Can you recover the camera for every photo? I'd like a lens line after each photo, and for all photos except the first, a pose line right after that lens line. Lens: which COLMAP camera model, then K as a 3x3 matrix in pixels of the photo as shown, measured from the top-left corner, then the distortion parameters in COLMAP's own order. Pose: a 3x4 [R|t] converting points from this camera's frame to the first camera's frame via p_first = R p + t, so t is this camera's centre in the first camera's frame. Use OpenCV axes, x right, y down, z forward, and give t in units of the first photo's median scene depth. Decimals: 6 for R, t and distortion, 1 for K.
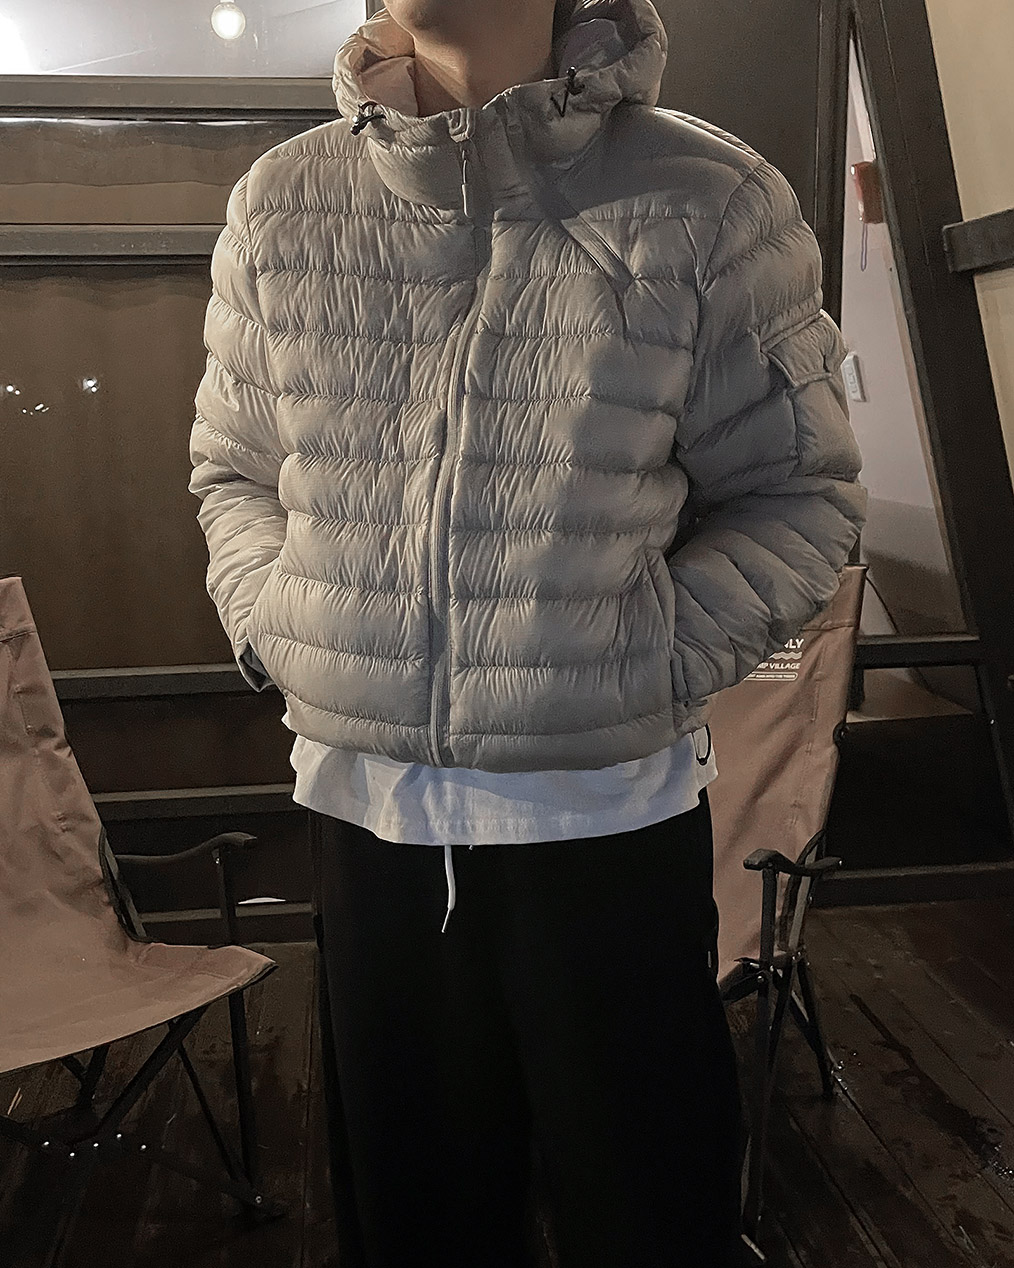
lens RADIAL K [[1354.3, 0, 515.9], [0, 1354.3, 674.5], [0, 0, 1]] dist [0.030553, 0.000000]
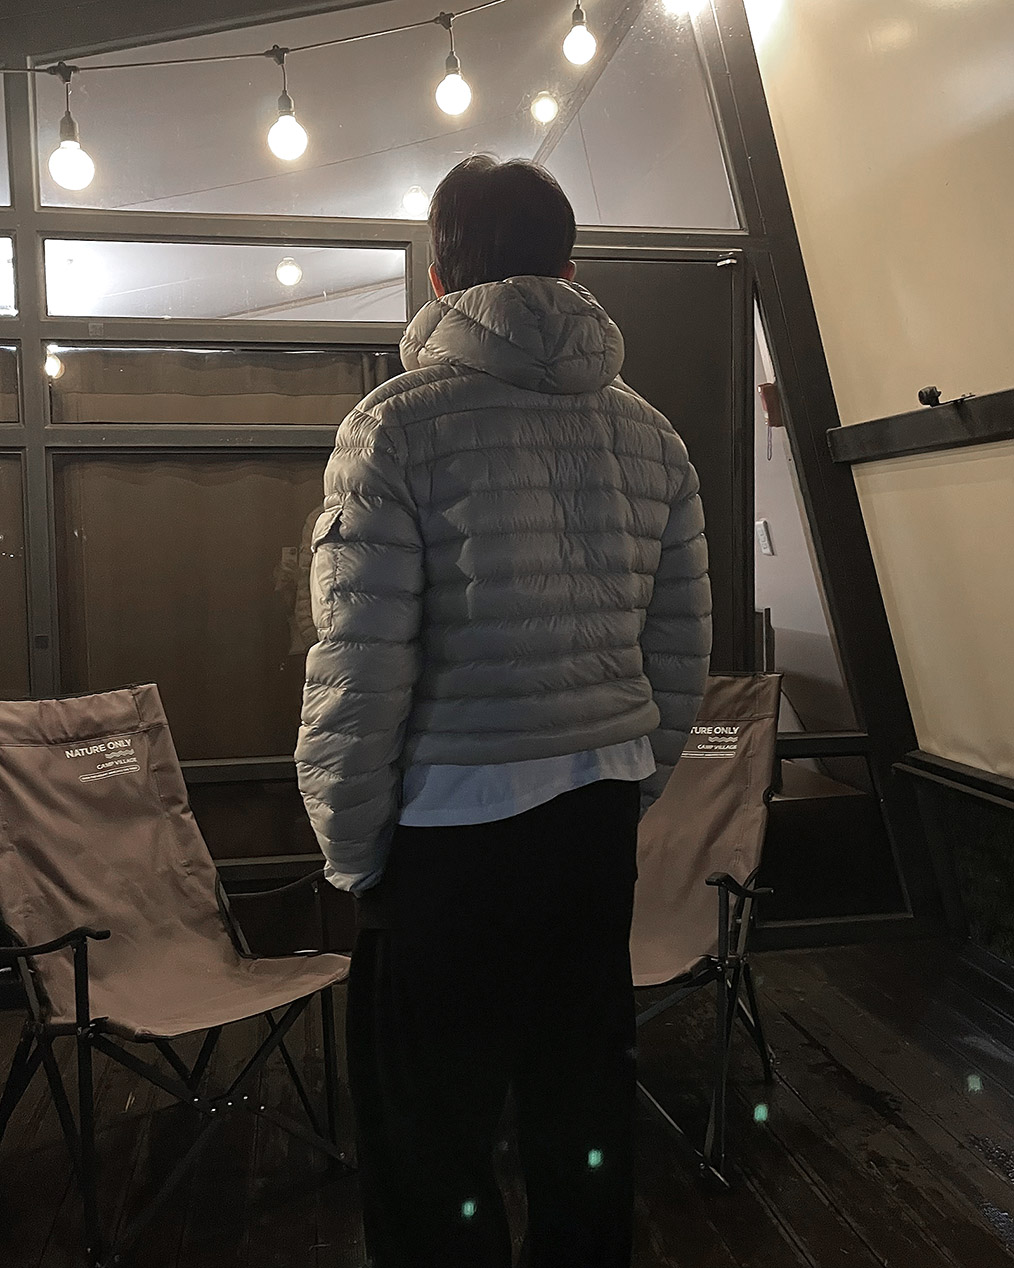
lens RADIAL K [[1242.4, 0, 529.5], [0, 1242.4, 626.0], [0, 0, 1]] dist [0.026633, 0.000000]
pose [[0.998254, -0.000730, 0.059058, -0.065554], [0.008978, 0.990181, -0.139503, 0.042102], [-0.058377, 0.139790, 0.988459, -0.215845]]
